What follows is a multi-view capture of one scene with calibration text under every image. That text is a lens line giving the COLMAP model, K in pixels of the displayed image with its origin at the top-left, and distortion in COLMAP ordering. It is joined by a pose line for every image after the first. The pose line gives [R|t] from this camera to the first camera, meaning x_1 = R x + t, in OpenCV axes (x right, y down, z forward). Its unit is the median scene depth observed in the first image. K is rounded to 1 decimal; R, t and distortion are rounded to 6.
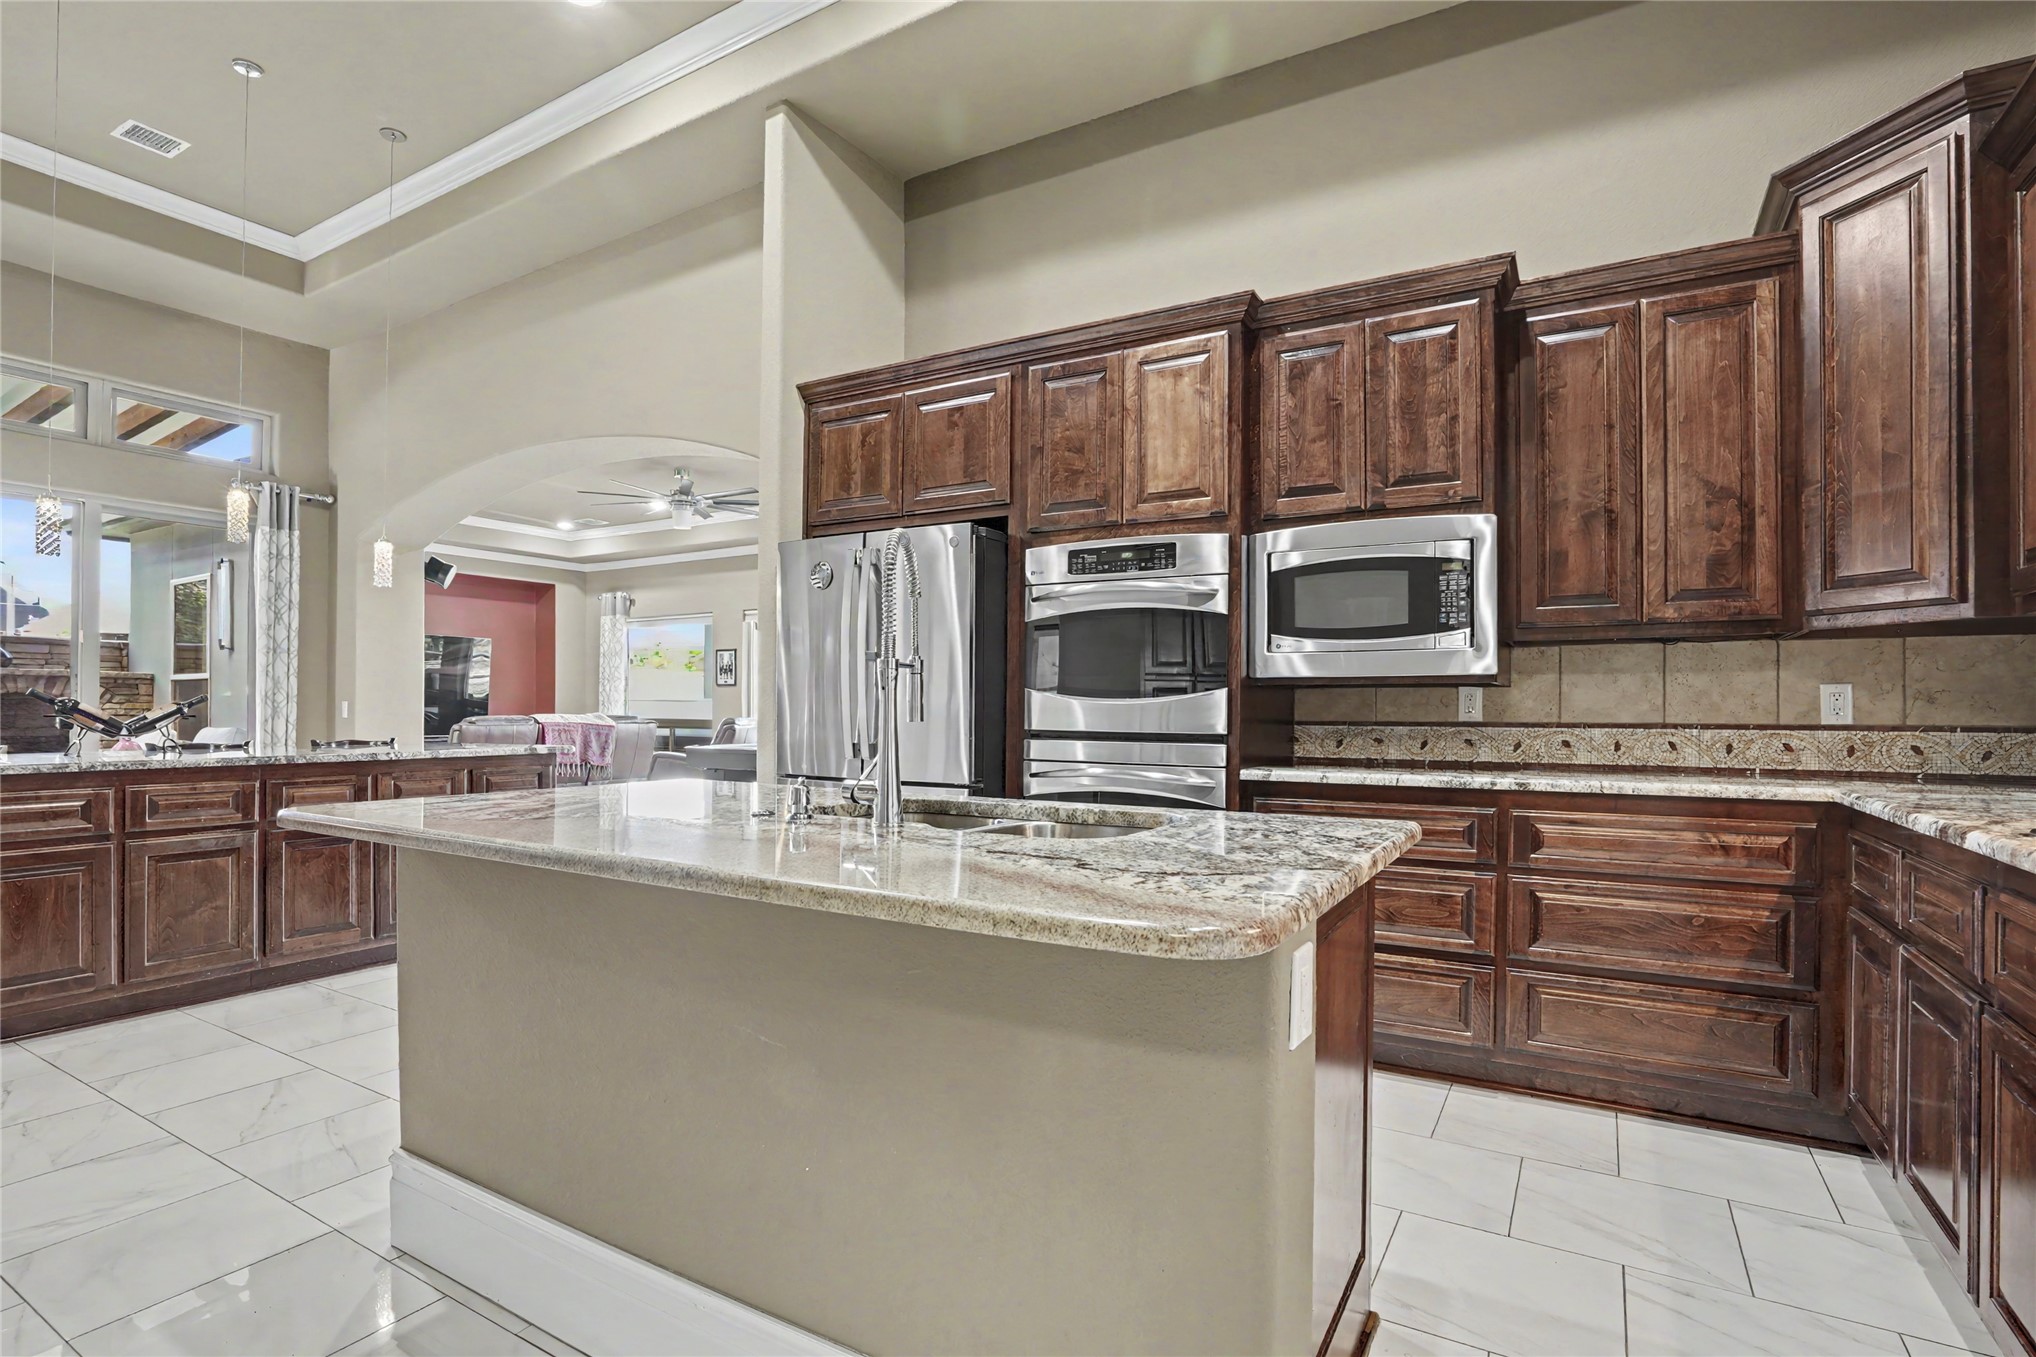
lens RADIAL K [[978.7, 0, 1021.2], [0, 978.7, 693.8], [0, 0, 1]] dist [-0.039685, 0.007535]
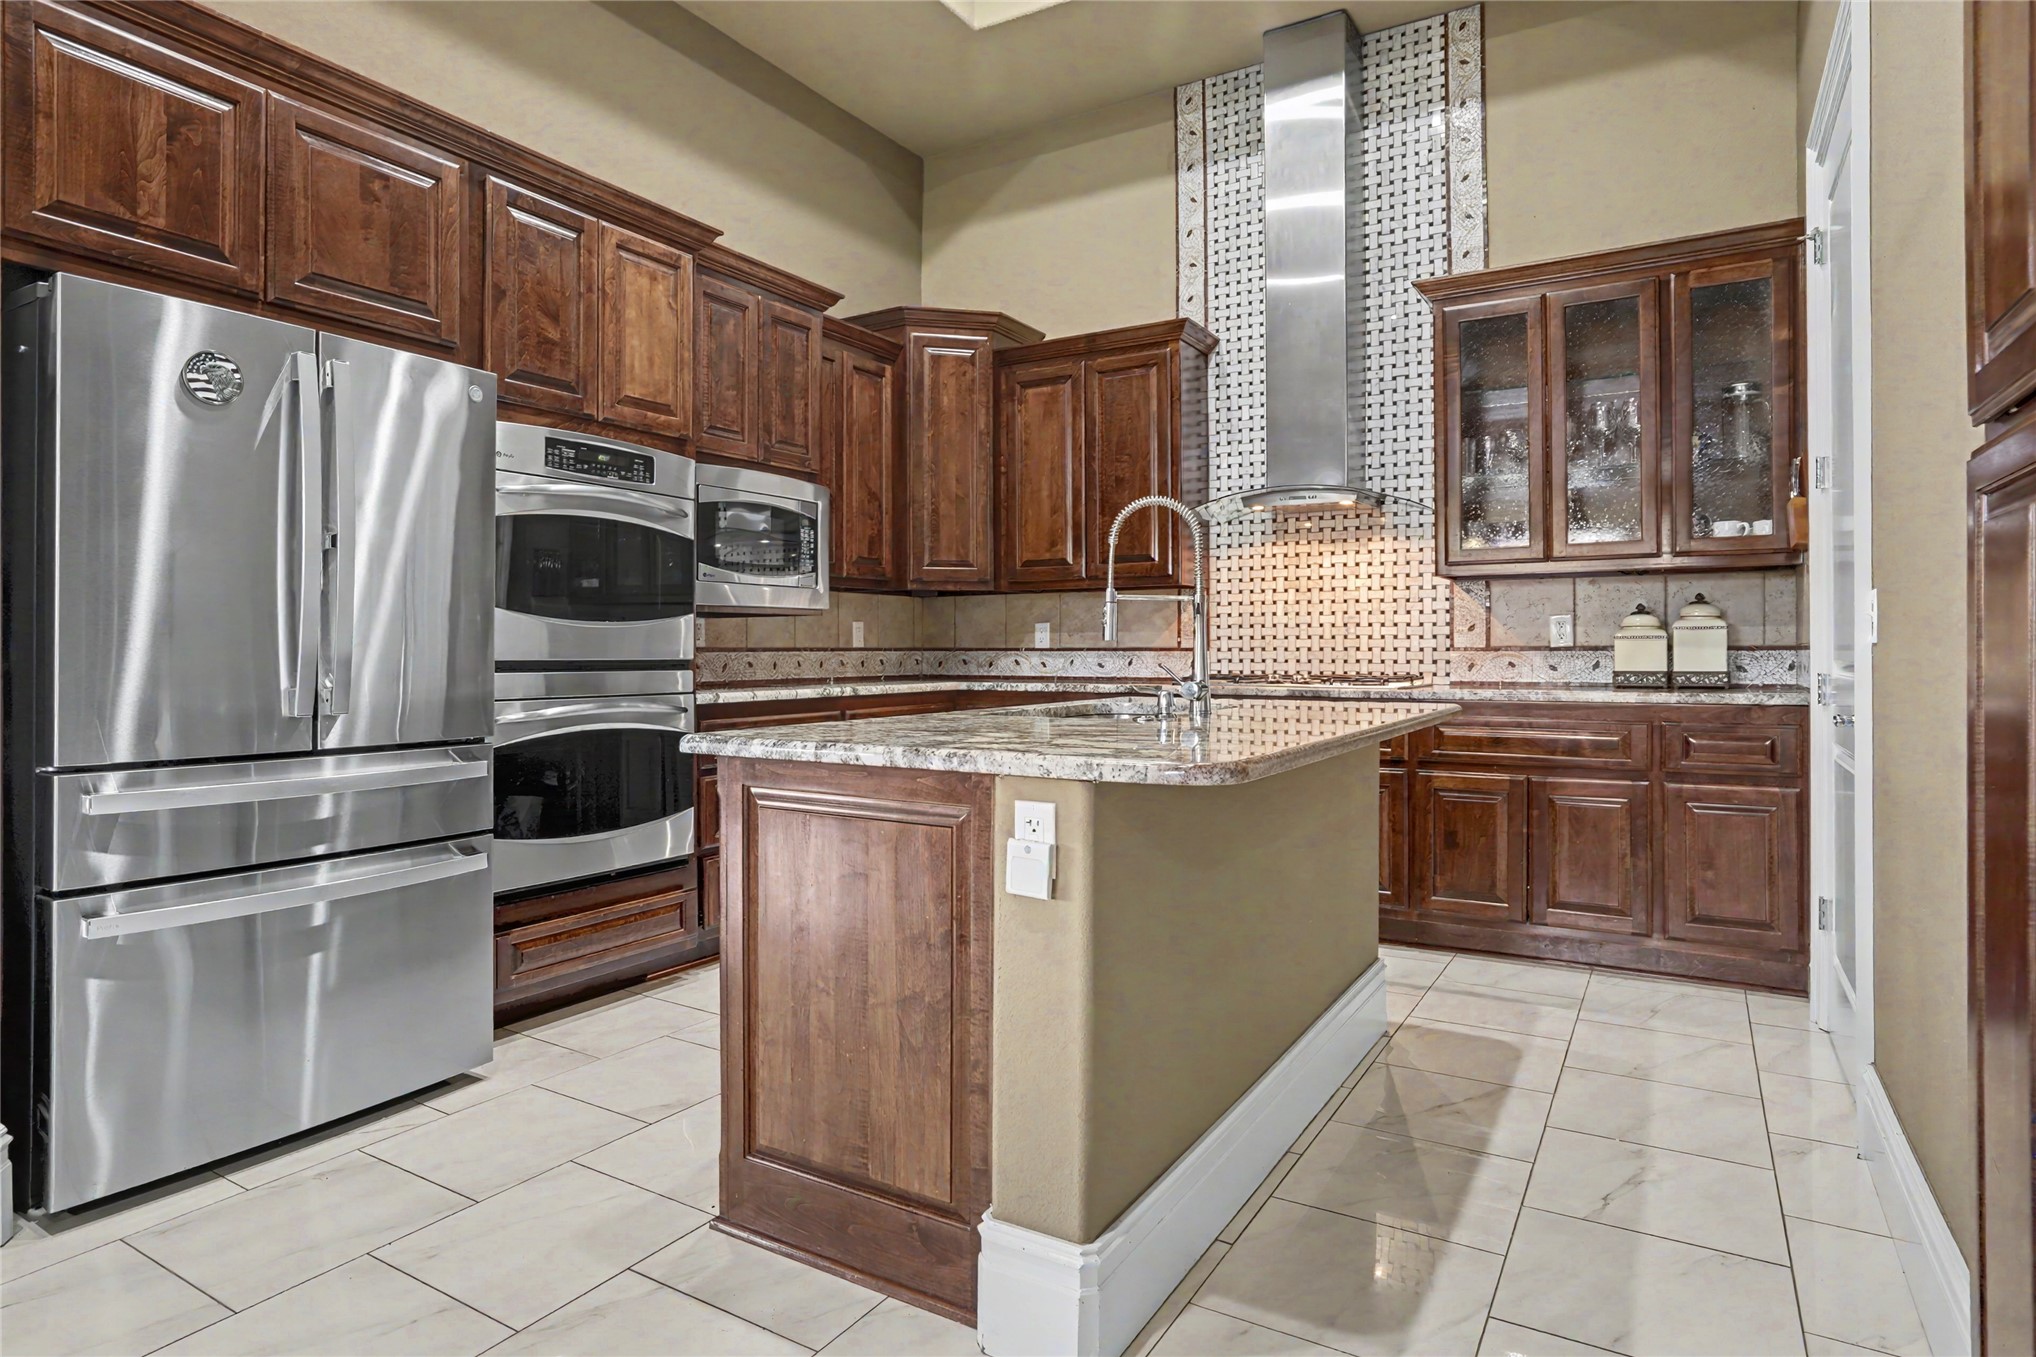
lens RADIAL K [[1132.1, 0, 1005.2], [0, 1132.1, 637.9], [0, 0, 1]] dist [-0.021672, 0.007744]
pose [[0.023331, 0.003295, 0.999722, -0.903533], [-0.013217, 0.999908, -0.002988, 0.017250], [-0.999640, -0.013144, 0.023372, 0.623203]]
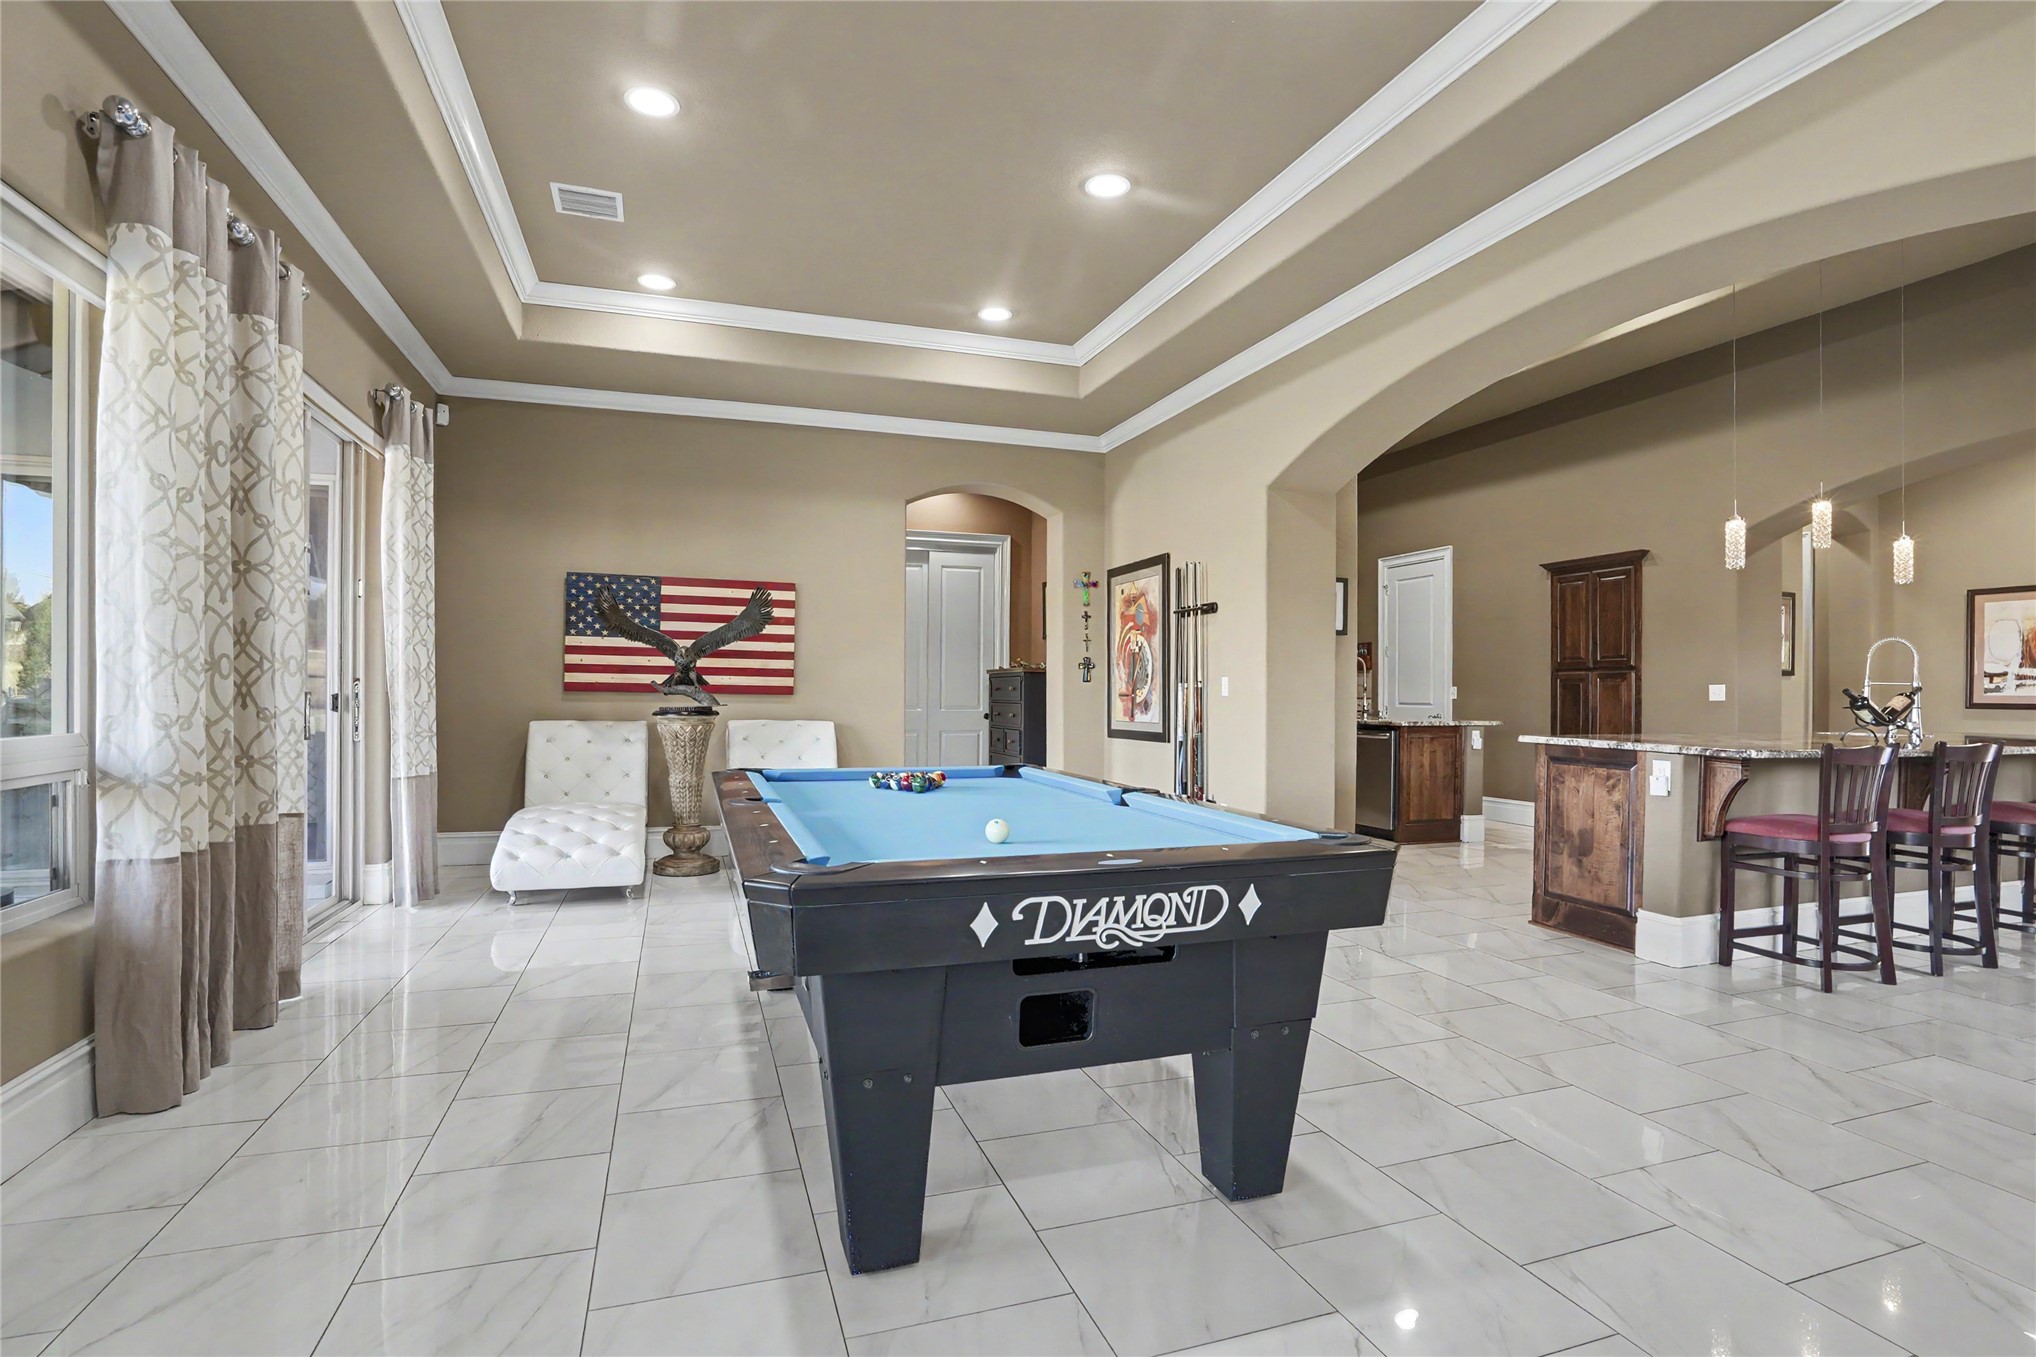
lens RADIAL K [[978.7, 0, 1006.8], [0, 978.7, 695.1], [0, 0, 1]] dist [-0.039685, 0.007535]
pose [[-0.759717, -0.013357, 0.650116, -1.025466], [-0.021262, 0.999765, -0.004305, 0.040590], [-0.649906, -0.017093, -0.759823, 3.080887]]
